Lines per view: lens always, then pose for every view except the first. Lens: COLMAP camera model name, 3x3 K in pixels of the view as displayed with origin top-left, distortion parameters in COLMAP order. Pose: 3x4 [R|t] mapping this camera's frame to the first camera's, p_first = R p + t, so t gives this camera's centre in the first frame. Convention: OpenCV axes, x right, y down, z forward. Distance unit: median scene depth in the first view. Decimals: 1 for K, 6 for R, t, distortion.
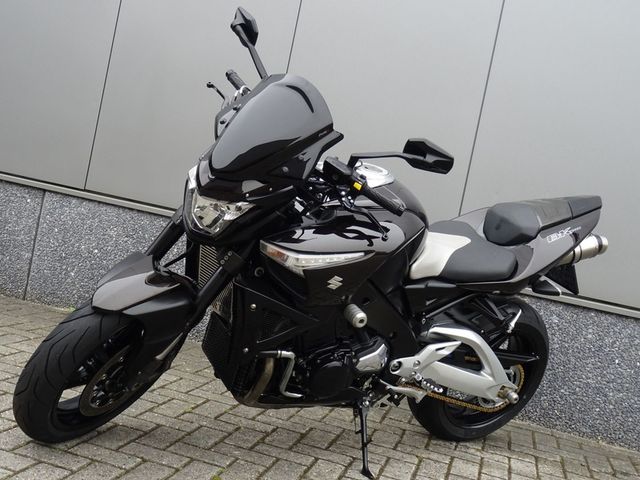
lens RADIAL K [[767.5, 0, 319.2], [0, 767.5, 241.1], [0, 0, 1]] dist [-0.023900, 0.000000]
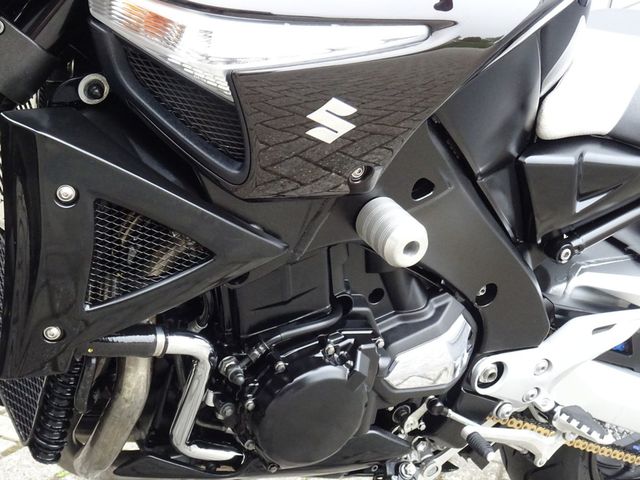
lens RADIAL K [[1188.9, 0, 320.5], [0, 1188.9, 239.7], [0, 0, 1]] dist [-0.054083, 0.000000]
pose [[0.999845, 0.009489, 0.014834, 0.008200], [-0.010584, 0.997085, 0.075556, 0.057252], [-0.014074, -0.075702, 0.997031, 0.449533]]
